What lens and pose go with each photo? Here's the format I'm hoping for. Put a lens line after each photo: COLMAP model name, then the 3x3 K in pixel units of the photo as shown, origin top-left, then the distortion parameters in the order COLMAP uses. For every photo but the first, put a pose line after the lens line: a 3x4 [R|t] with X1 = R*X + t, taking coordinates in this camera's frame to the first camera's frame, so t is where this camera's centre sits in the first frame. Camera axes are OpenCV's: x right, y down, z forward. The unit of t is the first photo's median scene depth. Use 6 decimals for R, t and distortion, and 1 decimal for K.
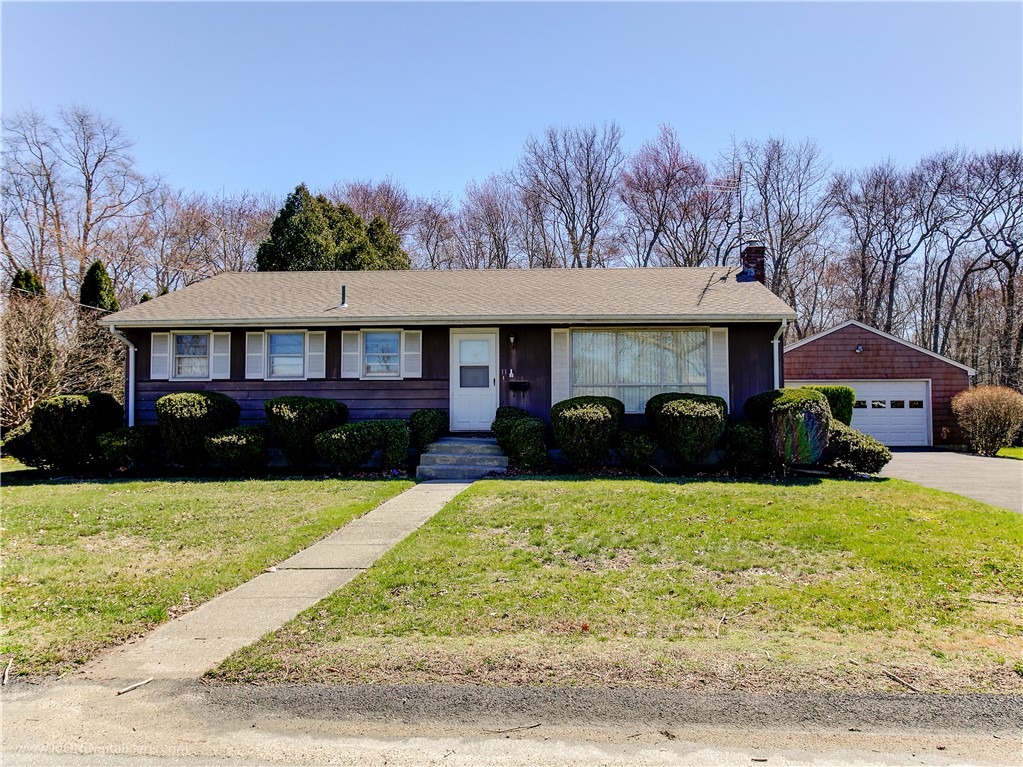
lens RADIAL K [[690.0, 0, 511.4], [0, 690.0, 383.2], [0, 0, 1]] dist [0.002907, 0.001313]
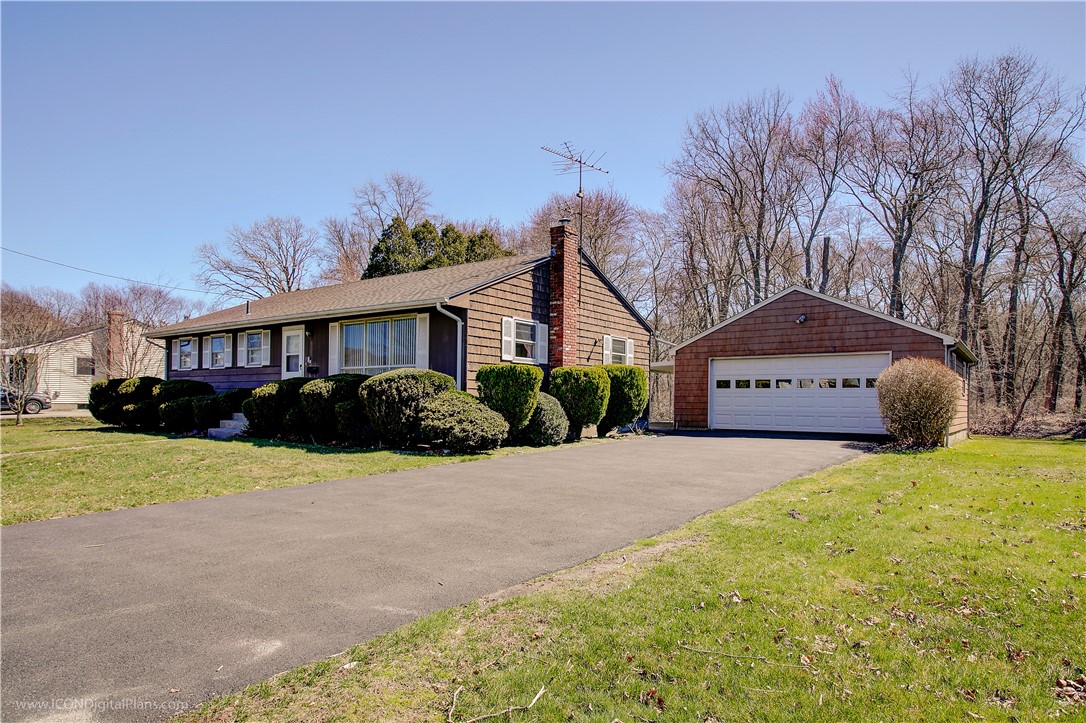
lens RADIAL K [[654.2, 0, 557.9], [0, 654.2, 361.3], [0, 0, 1]] dist [-0.005920, -0.000512]
pose [[0.839138, -0.024282, -0.543377, 0.998983], [0.018181, 0.999697, -0.016596, 0.015856], [0.543615, 0.004047, 0.839325, 0.226160]]
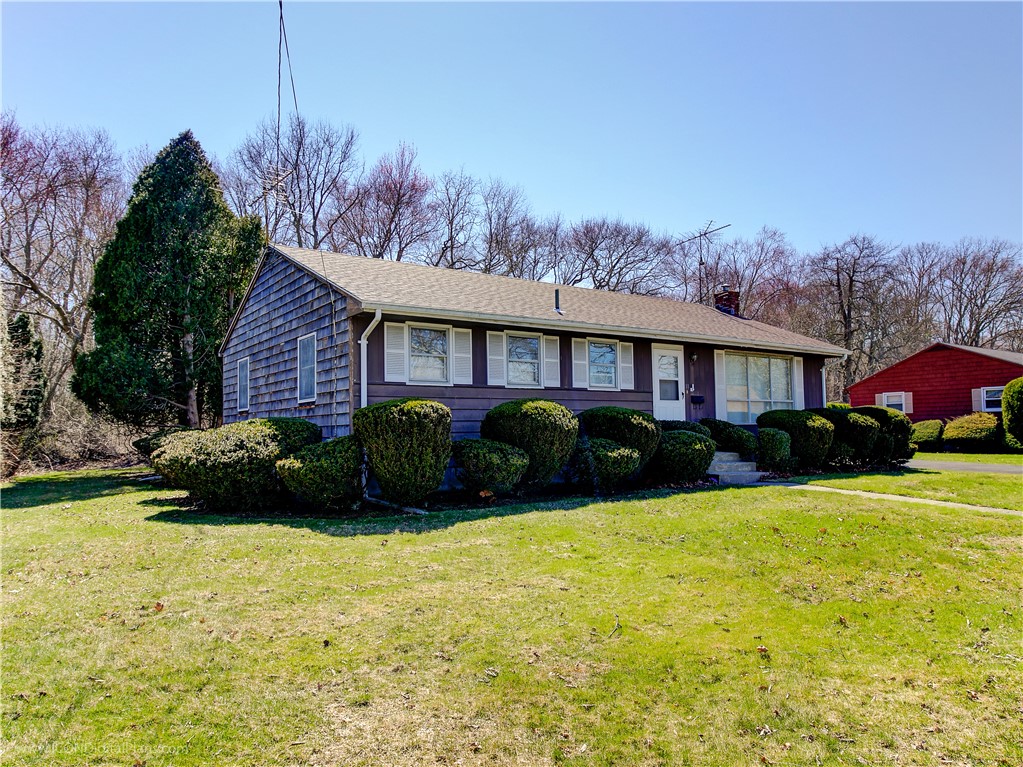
lens RADIAL K [[690.0, 0, 511.4], [0, 690.0, 383.2], [0, 0, 1]] dist [0.002907, 0.001313]
pose [[0.793306, 0.034098, 0.607868, -0.862739], [-0.024345, 0.999408, -0.024290, 0.011491], [-0.608336, 0.004471, 0.793667, 0.288113]]
